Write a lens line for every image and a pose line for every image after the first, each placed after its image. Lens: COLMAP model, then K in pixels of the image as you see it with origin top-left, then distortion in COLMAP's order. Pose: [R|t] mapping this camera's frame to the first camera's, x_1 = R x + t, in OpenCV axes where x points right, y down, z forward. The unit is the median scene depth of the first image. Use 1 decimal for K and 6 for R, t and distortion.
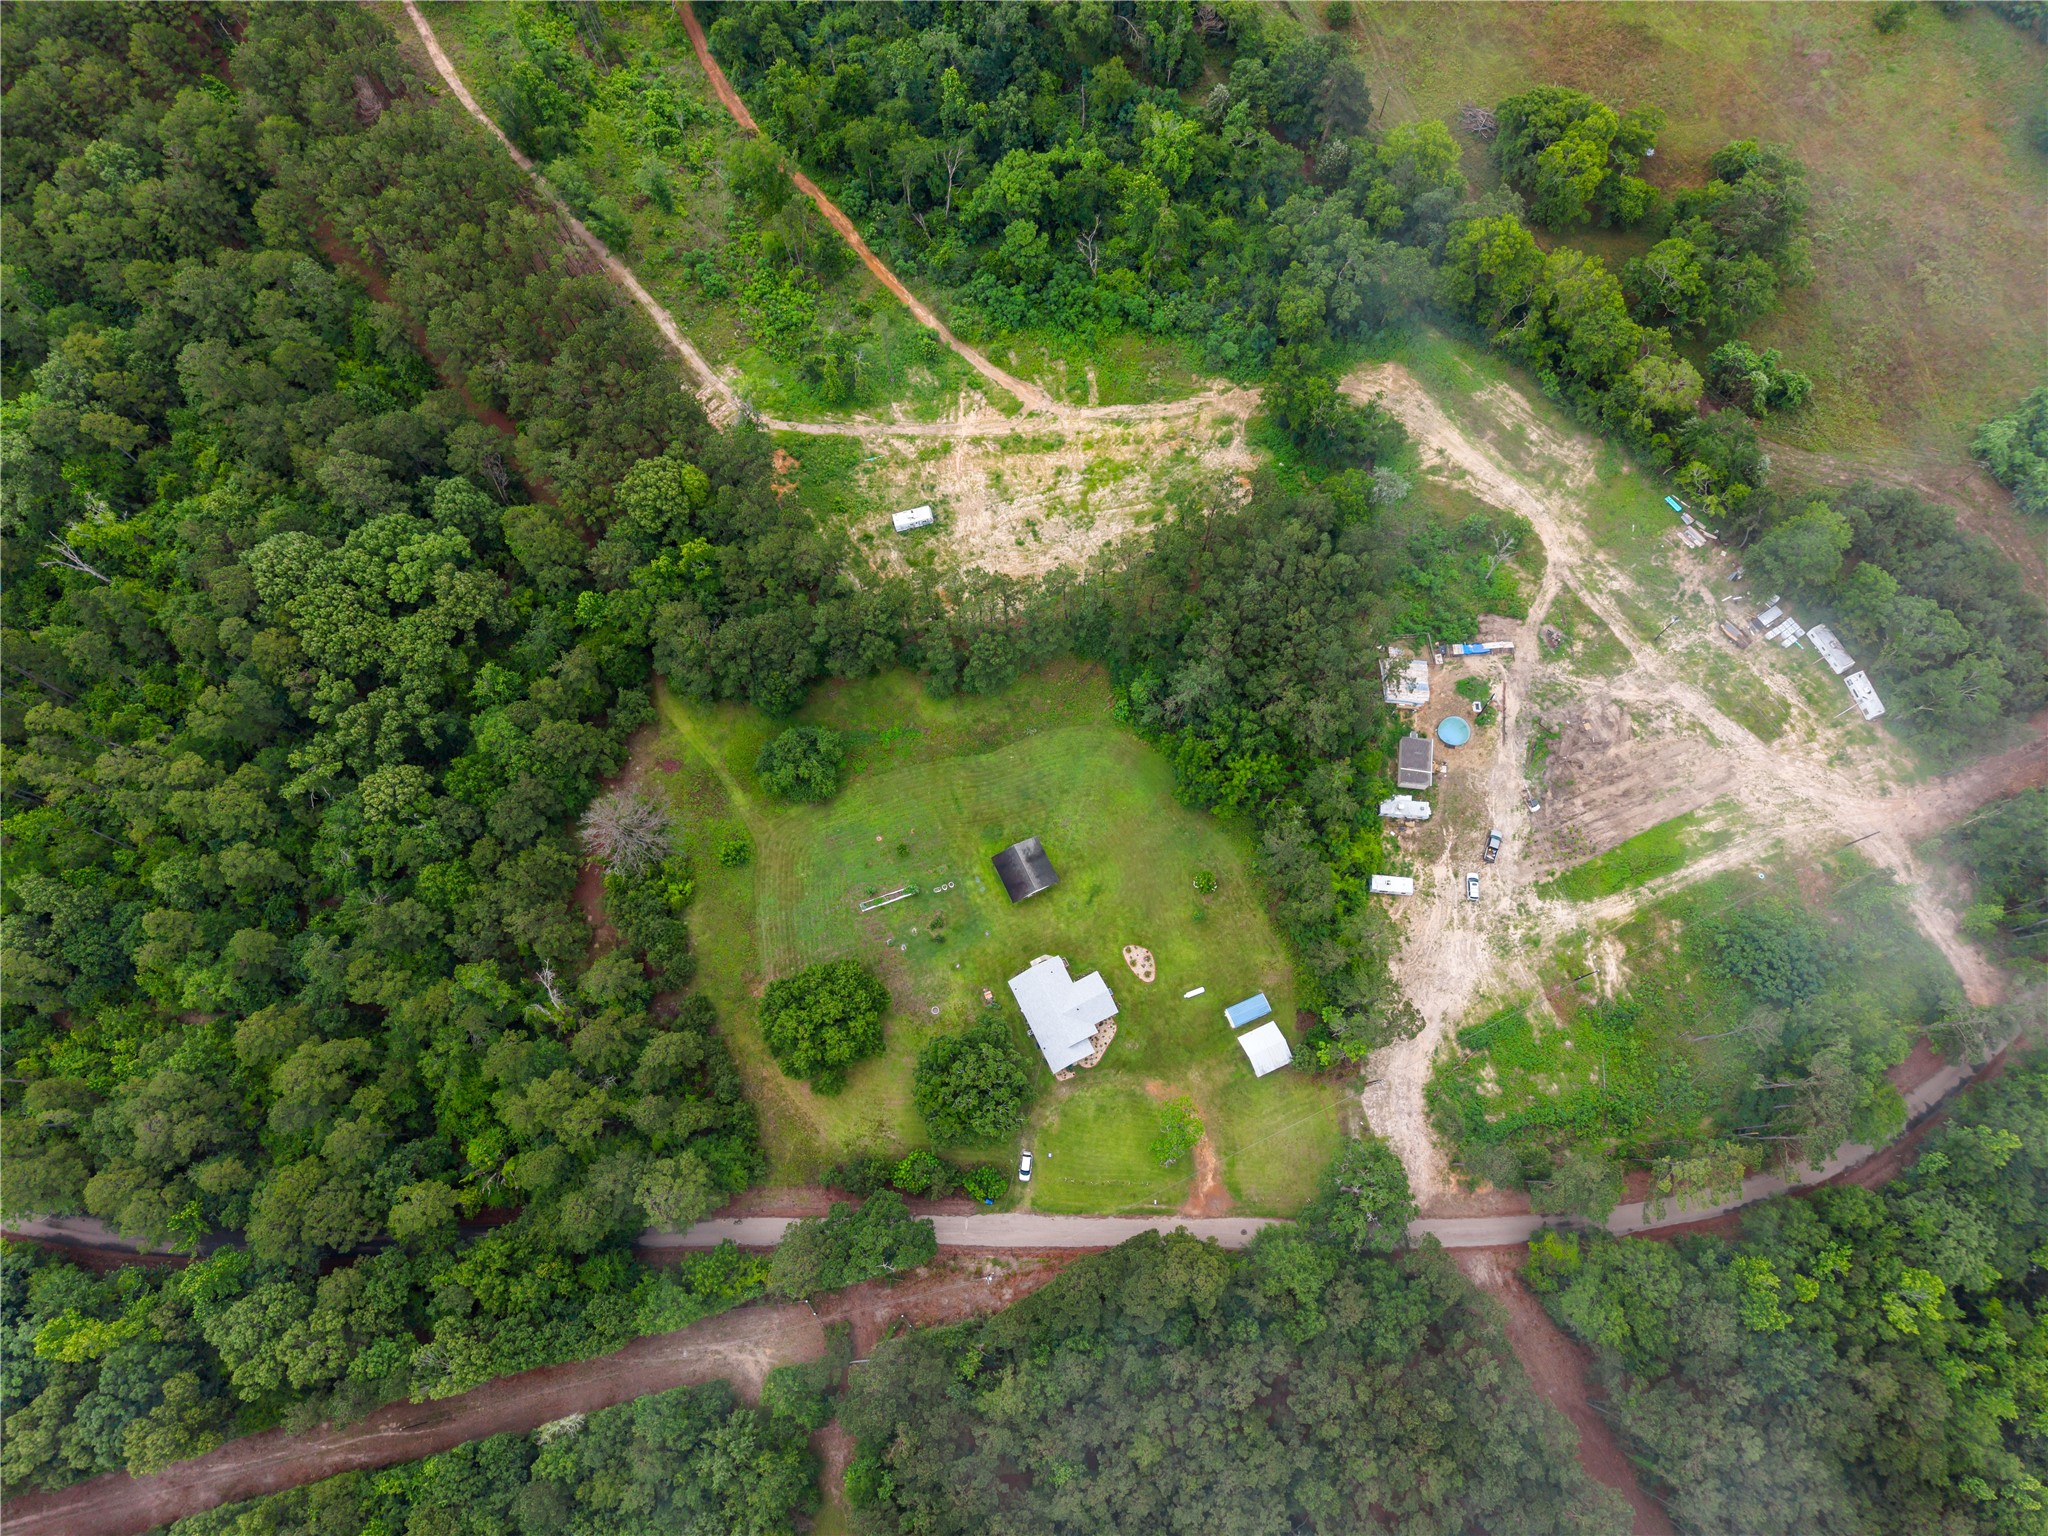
lens RADIAL K [[1380.6, 0, 1020.7], [0, 1380.6, 769.4], [0, 0, 1]] dist [0.016479, -0.019586]
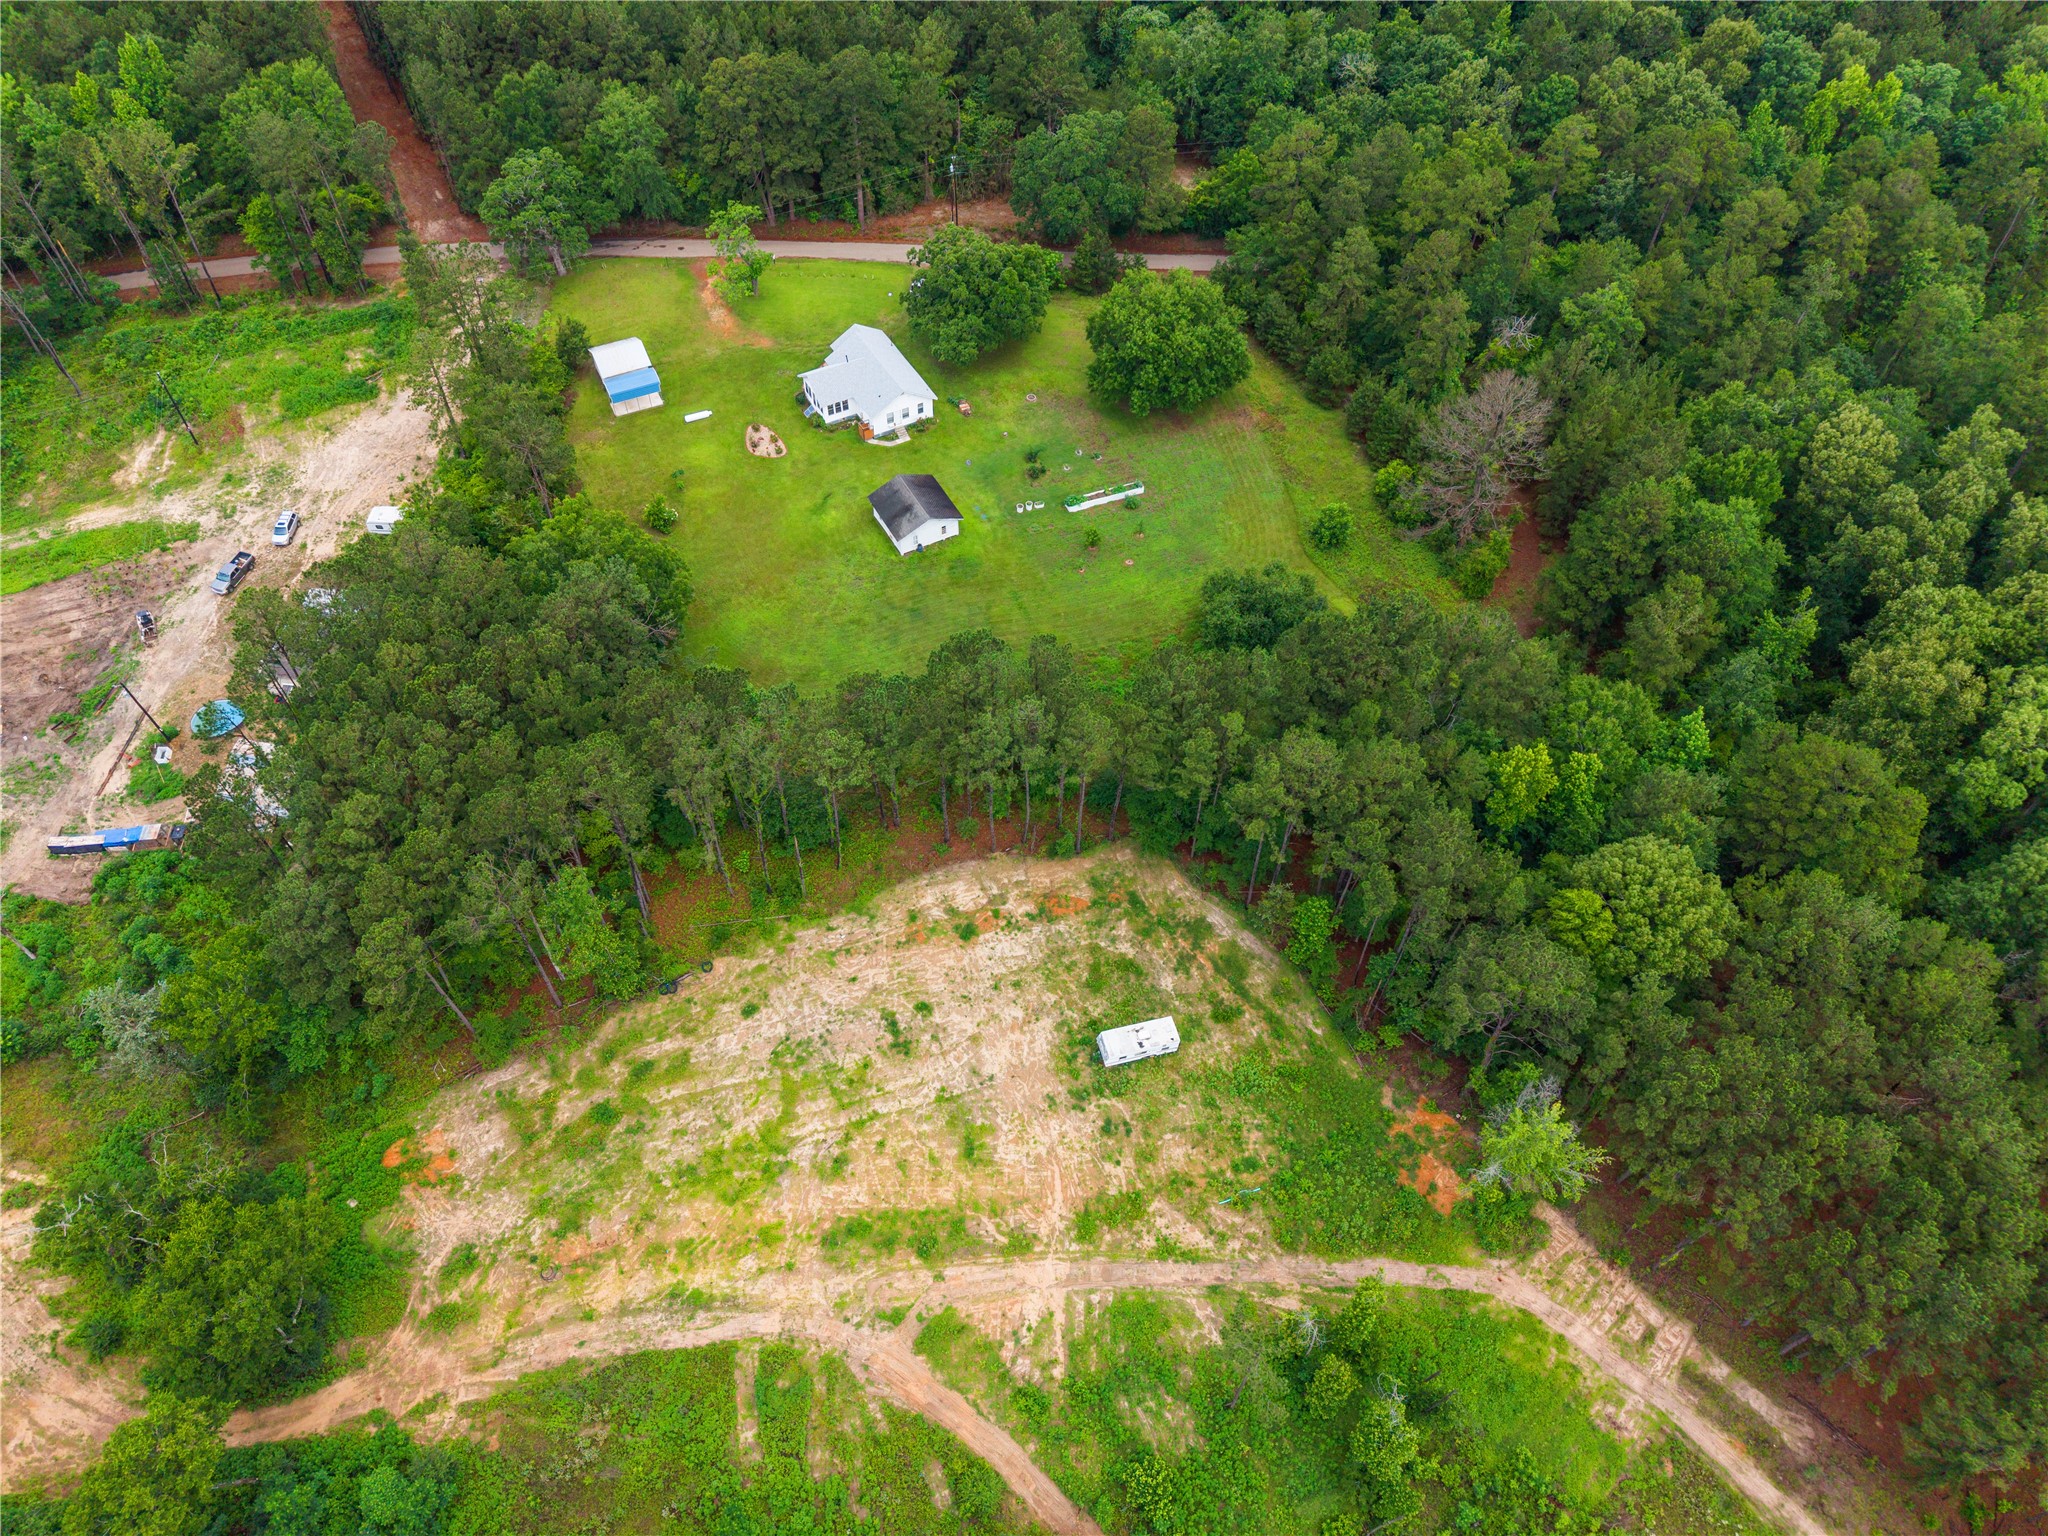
lens RADIAL K [[1380.6, 0, 1022.6], [0, 1380.6, 770.4], [0, 0, 1]] dist [0.016479, -0.019586]
pose [[-0.999185, 0.037262, -0.015551, -0.034666], [-0.034407, -0.584242, 0.810850, -0.558635], [0.021128, 0.810724, 0.585047, 0.669473]]
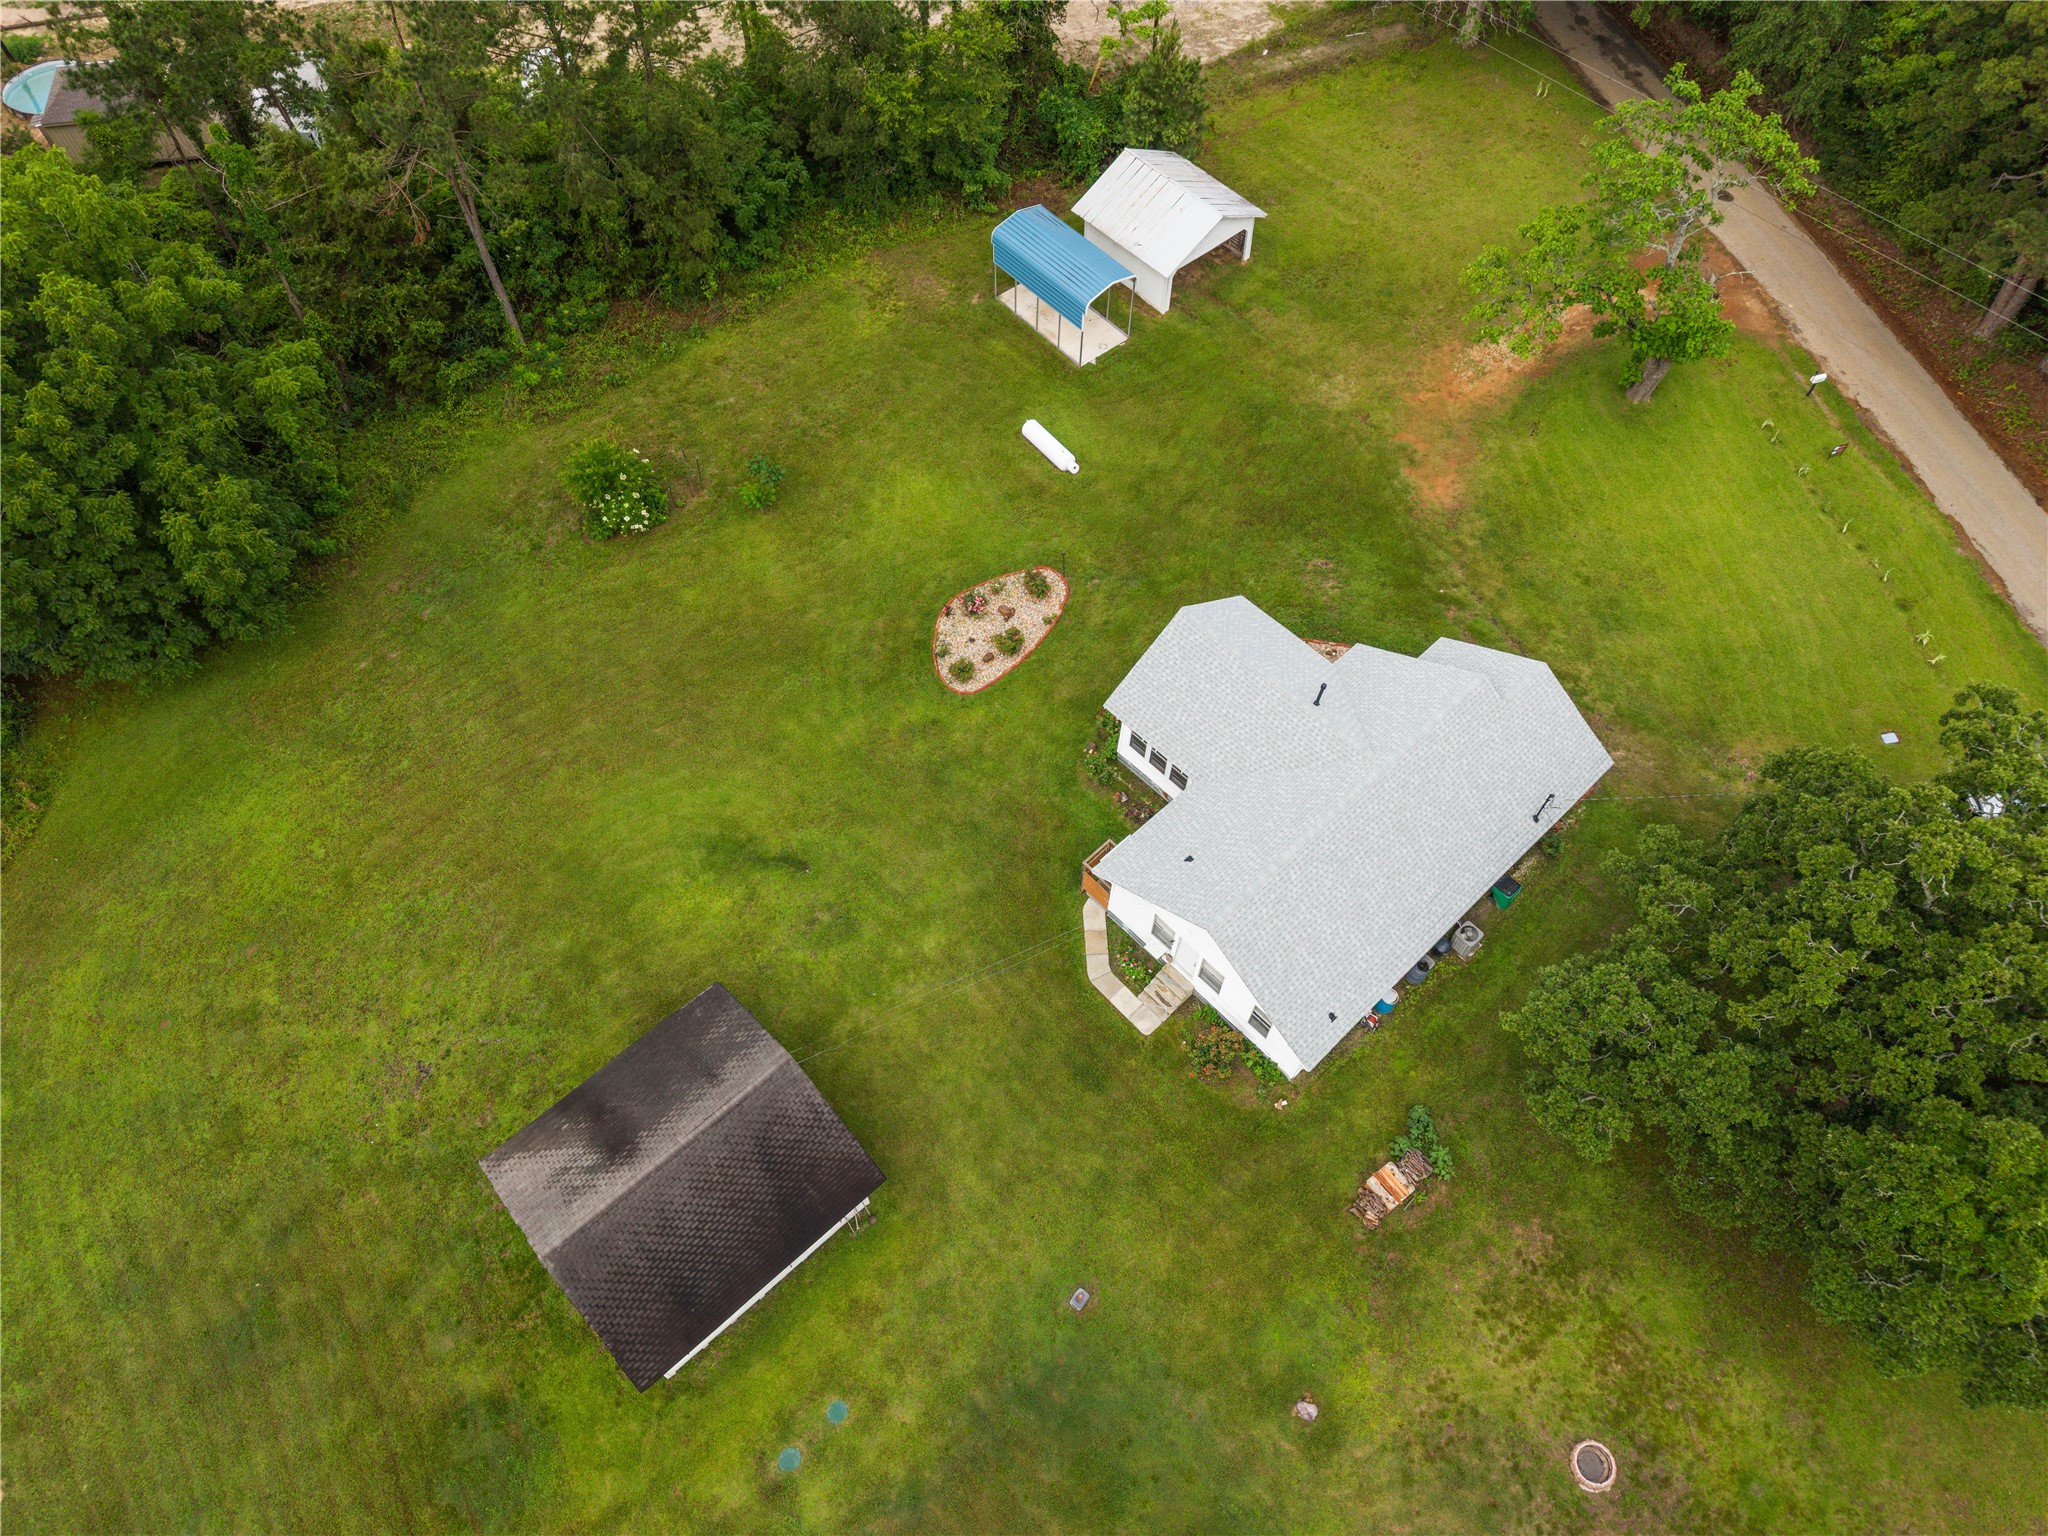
lens RADIAL K [[1380.6, 0, 1014.4], [0, 1380.6, 768.3], [0, 0, 1]] dist [0.016479, -0.019586]
pose [[-0.285605, -0.796124, 0.533494, -0.060571], [0.918656, -0.068885, 0.389005, 0.044591], [-0.272947, 0.601200, 0.751038, 0.790960]]
